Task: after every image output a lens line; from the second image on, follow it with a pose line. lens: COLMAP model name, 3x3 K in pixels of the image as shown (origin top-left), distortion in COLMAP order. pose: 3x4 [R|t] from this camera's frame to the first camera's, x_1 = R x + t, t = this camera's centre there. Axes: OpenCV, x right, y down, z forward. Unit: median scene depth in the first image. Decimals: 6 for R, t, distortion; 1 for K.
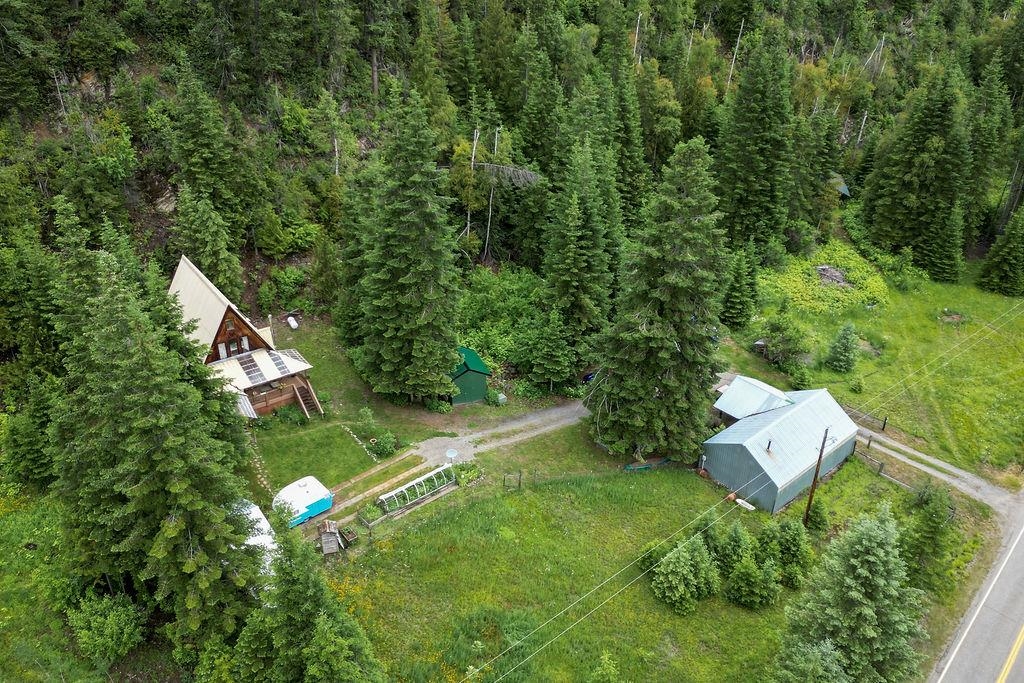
lens RADIAL K [[839.5, 0, 530.8], [0, 839.5, 341.4], [0, 0, 1]] dist [0.110158, -0.105195]
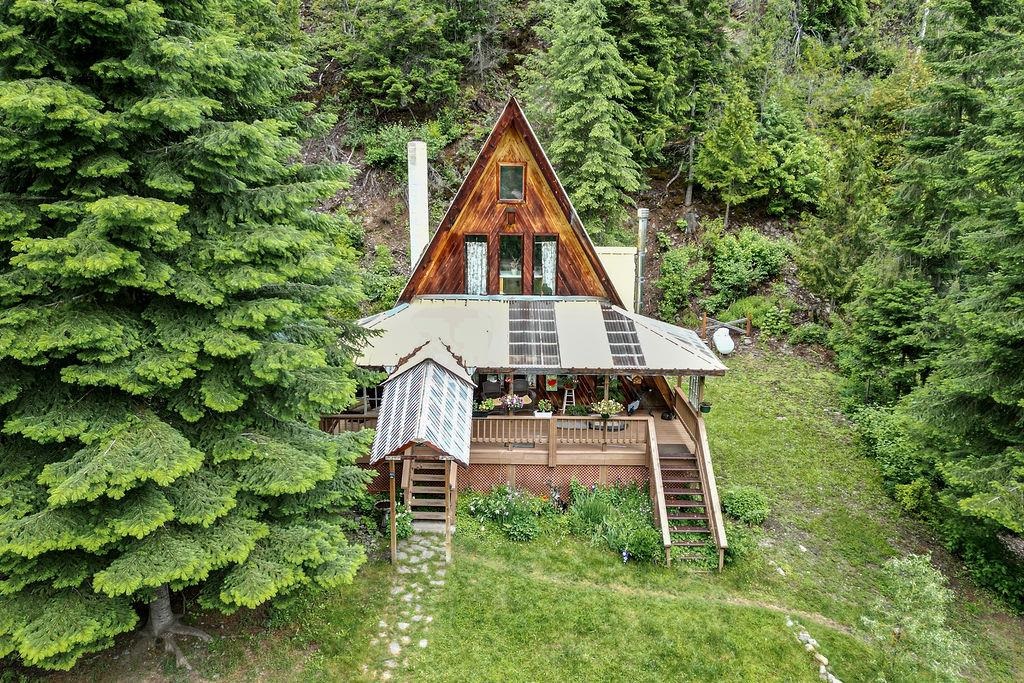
lens RADIAL K [[839.5, 0, 530.8], [0, 839.5, 341.4], [0, 0, 1]] dist [0.110158, -0.105195]
pose [[0.819594, 0.122595, -0.559675, -0.159470], [-0.286340, 0.933743, -0.214786, 0.099823], [0.496261, 0.336294, 0.800394, 0.752358]]
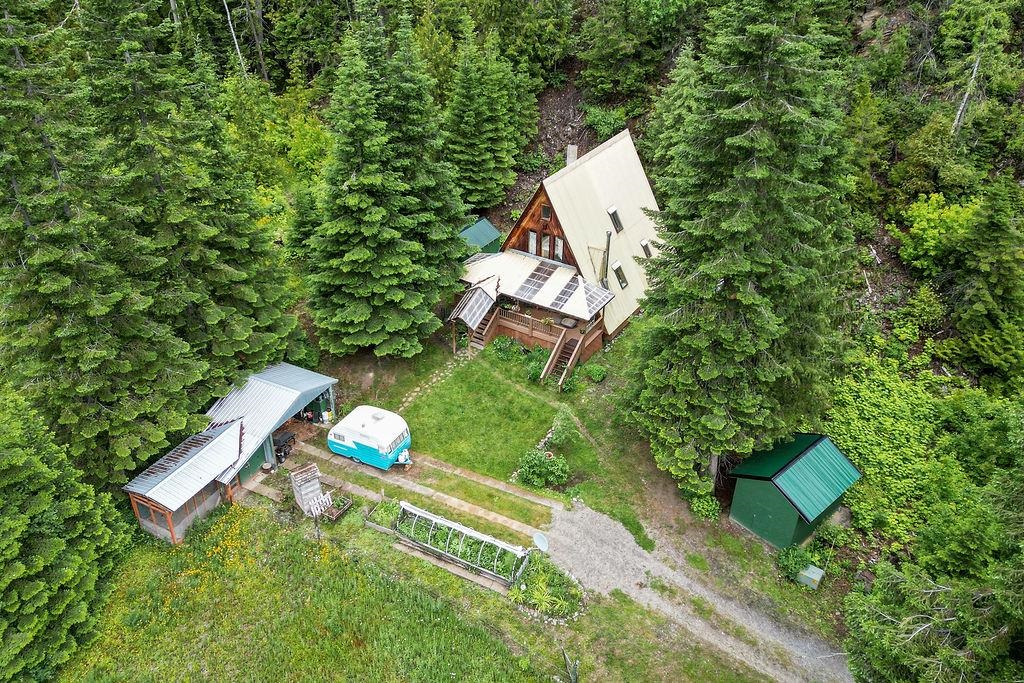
lens RADIAL K [[839.5, 0, 530.8], [0, 839.5, 341.4], [0, 0, 1]] dist [0.110158, -0.105195]
pose [[0.377771, 0.473524, -0.795653, 0.259739], [-0.488862, 0.831796, 0.262925, -0.108358], [0.786322, 0.289639, 0.545717, 0.614985]]
